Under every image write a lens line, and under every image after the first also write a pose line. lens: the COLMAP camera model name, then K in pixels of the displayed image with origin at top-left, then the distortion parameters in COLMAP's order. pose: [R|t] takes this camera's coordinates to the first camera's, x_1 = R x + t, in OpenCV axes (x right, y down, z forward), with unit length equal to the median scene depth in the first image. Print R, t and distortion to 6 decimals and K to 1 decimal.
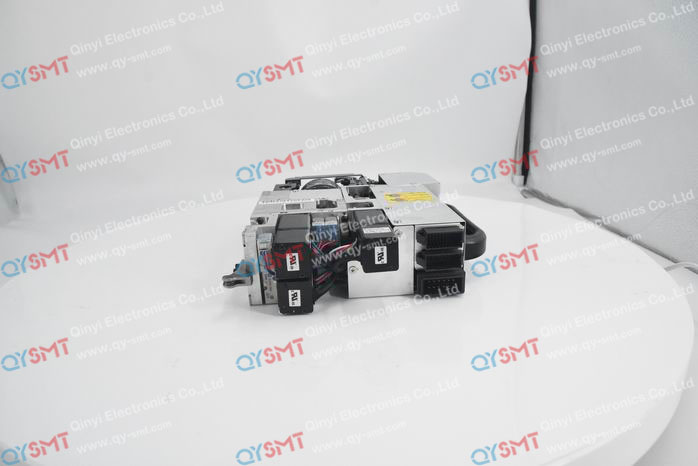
lens RADIAL K [[510.9, 0, 349.0], [0, 510.9, 233.0], [0, 0, 1]] dist [0.000458, -0.000568]
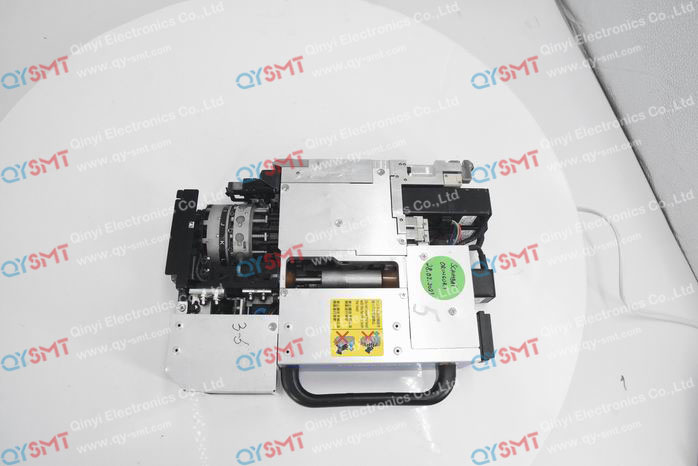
lens RADIAL K [[510.9, 0, 349.0], [0, 510.9, 233.0], [0, 0, 1]] dist [0.000458, -0.000568]
pose [[1.000000, -0.000162, 0.000078, -0.000090], [0.000162, 1.000000, 0.000551, 0.367787], [-0.000079, -0.000551, 1.000000, -0.000046]]
